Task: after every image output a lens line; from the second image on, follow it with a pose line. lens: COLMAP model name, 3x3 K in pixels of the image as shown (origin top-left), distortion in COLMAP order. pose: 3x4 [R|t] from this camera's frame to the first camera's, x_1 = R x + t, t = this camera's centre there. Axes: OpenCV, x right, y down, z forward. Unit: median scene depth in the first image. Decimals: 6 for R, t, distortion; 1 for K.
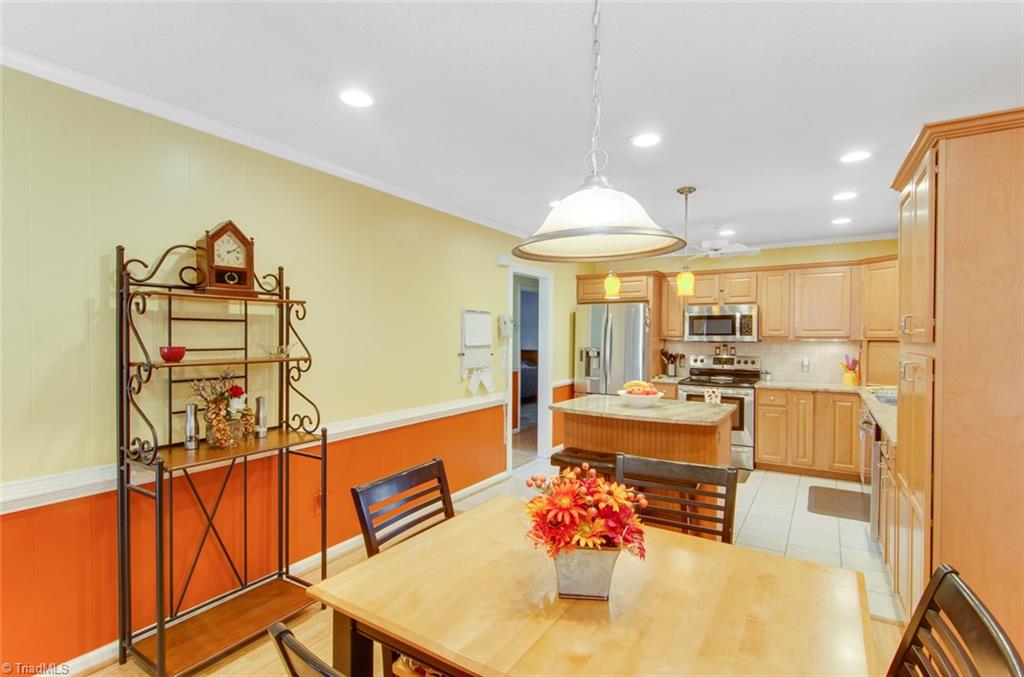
lens RADIAL K [[487.3, 0, 508.7], [0, 487.3, 335.7], [0, 0, 1]] dist [-0.003374, -0.002624]
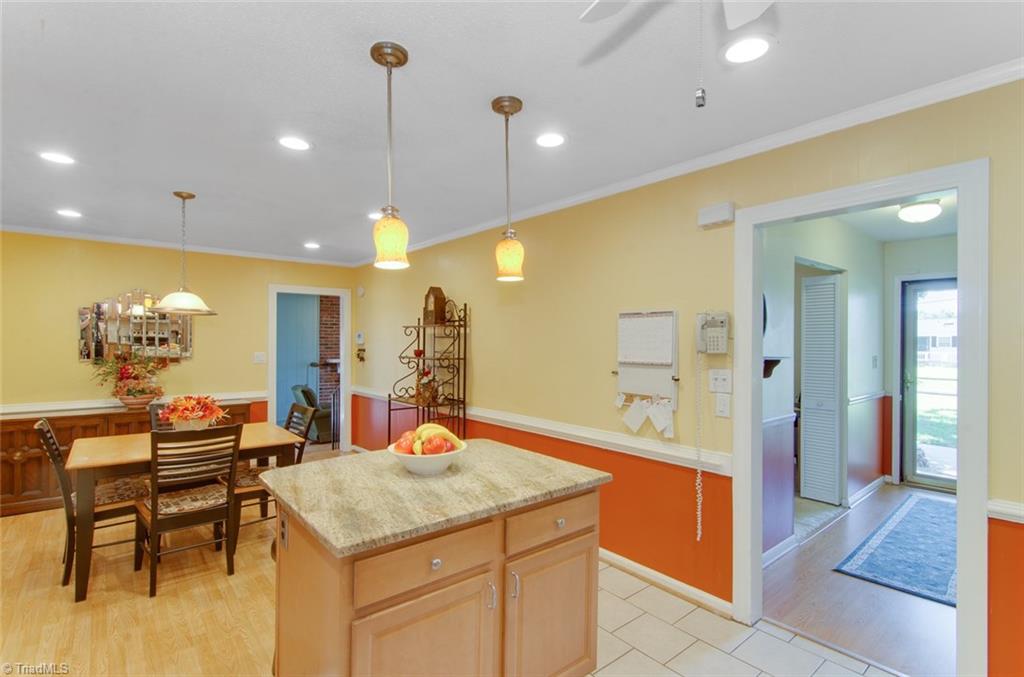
lens RADIAL K [[487.3, 0, 508.2], [0, 487.3, 342.6], [0, 0, 1]] dist [-0.003374, -0.002624]
pose [[-0.318413, -0.007808, -0.947920, 0.659110], [-0.012971, 0.999908, -0.003879, -0.003541], [0.947863, 0.011061, -0.318486, 1.061795]]
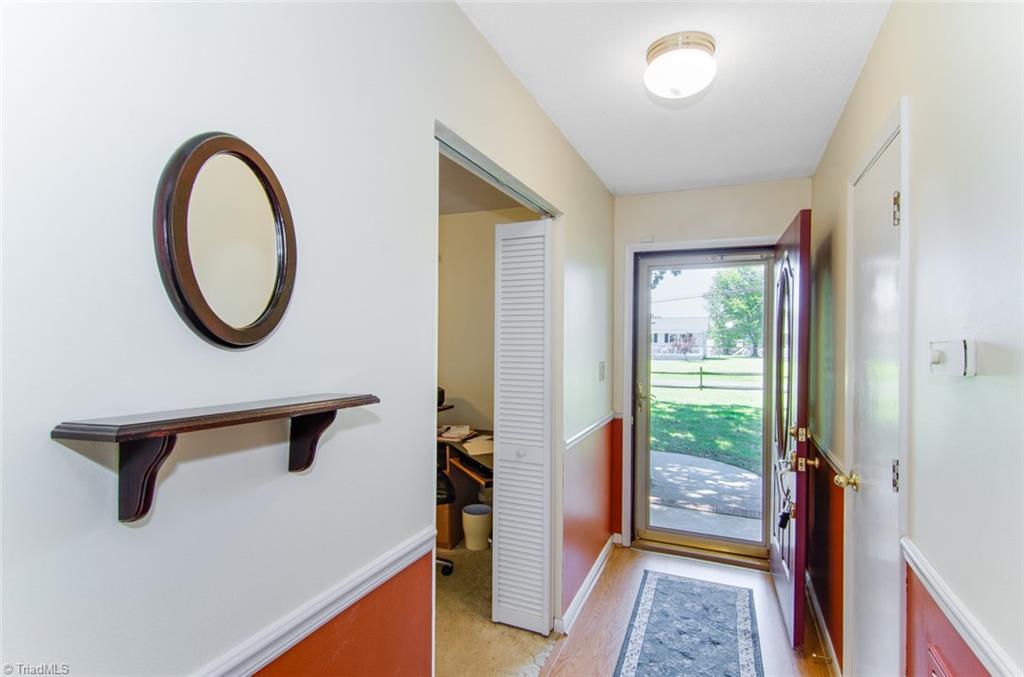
lens RADIAL K [[488.8, 0, 513.3], [0, 488.8, 339.1], [0, 0, 1]] dist [0.002604, -0.000021]
pose [[0.144472, -0.002905, -0.989505, 0.343294], [-0.012899, 0.999905, -0.004819, -0.010129], [0.989425, 0.013460, 0.144420, 1.166155]]
